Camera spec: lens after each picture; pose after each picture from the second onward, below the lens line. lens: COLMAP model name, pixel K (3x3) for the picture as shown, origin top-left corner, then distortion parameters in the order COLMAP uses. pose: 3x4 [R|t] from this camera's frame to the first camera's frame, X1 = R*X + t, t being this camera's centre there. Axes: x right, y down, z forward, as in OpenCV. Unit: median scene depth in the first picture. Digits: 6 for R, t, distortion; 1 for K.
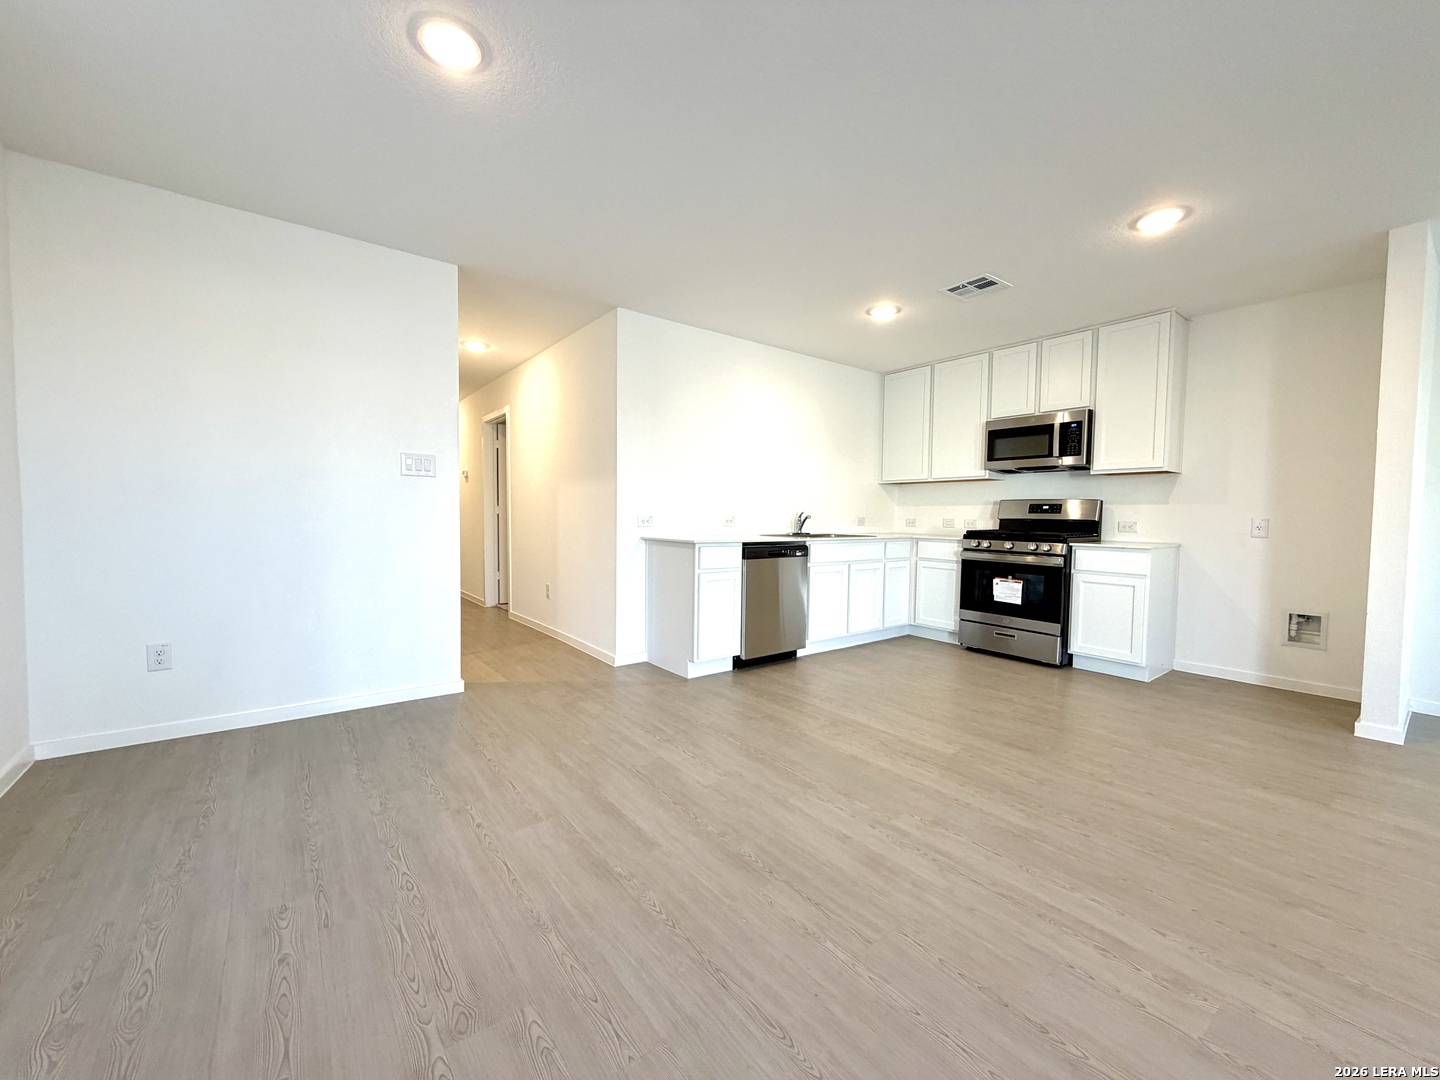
lens RADIAL K [[574.2, 0, 715.6], [0, 574.2, 540.4], [0, 0, 1]] dist [0.000069, -0.000005]
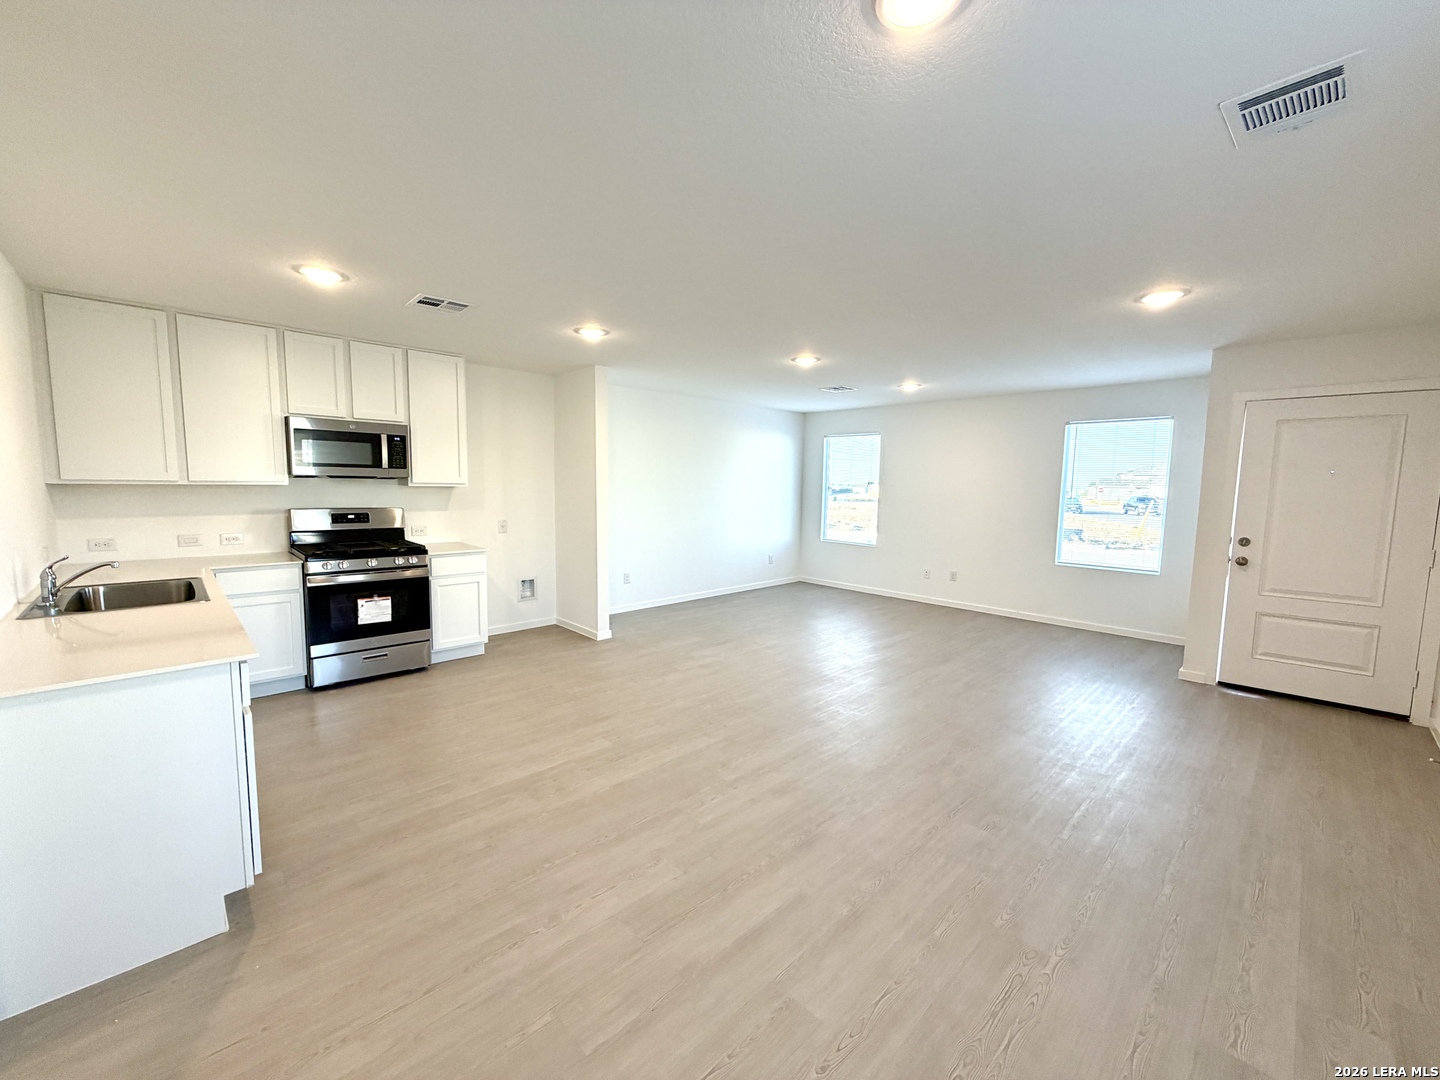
lens RADIAL K [[574.2, 0, 717.6], [0, 574.2, 543.6], [0, 0, 1]] dist [0.000069, -0.000005]
pose [[-0.113946, -0.117837, 0.986474, -0.506223], [0.026158, 0.992241, 0.121547, -0.129781], [-0.993143, 0.039654, -0.109979, 0.575122]]
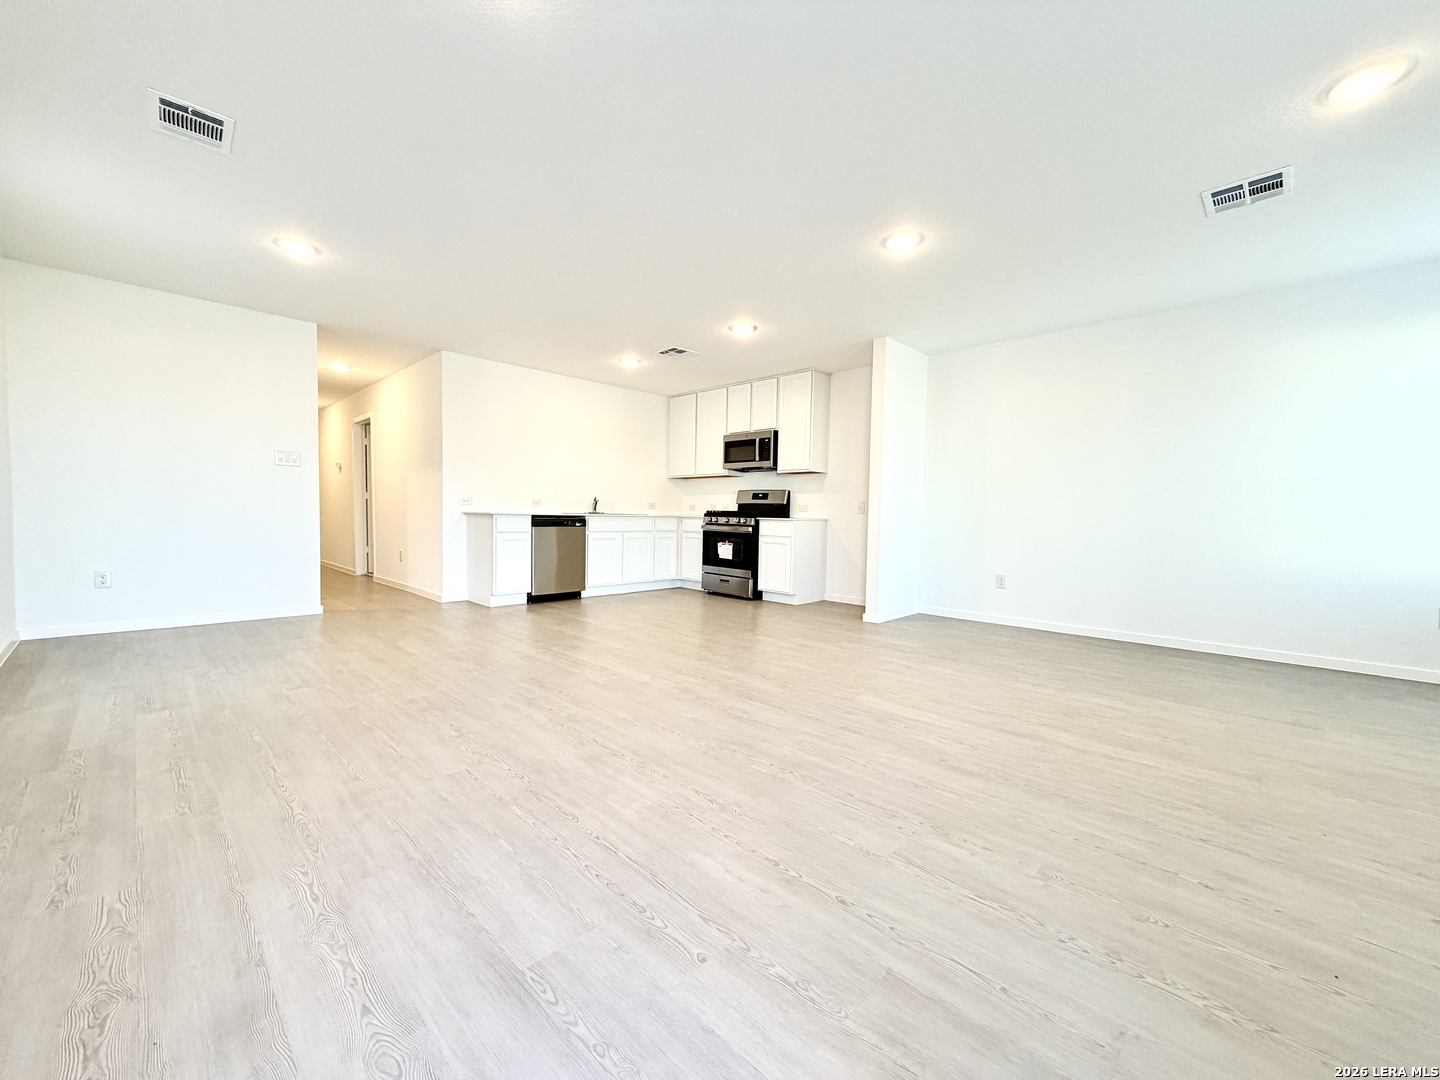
lens RADIAL K [[574.2, 0, 715.9], [0, 574.2, 542.8], [0, 0, 1]] dist [0.000069, -0.000005]
pose [[0.989963, -0.000434, 0.141323, 0.292610], [-0.000809, 0.999961, 0.008741, 0.058460], [-0.141322, -0.008768, 0.989925, -0.498001]]
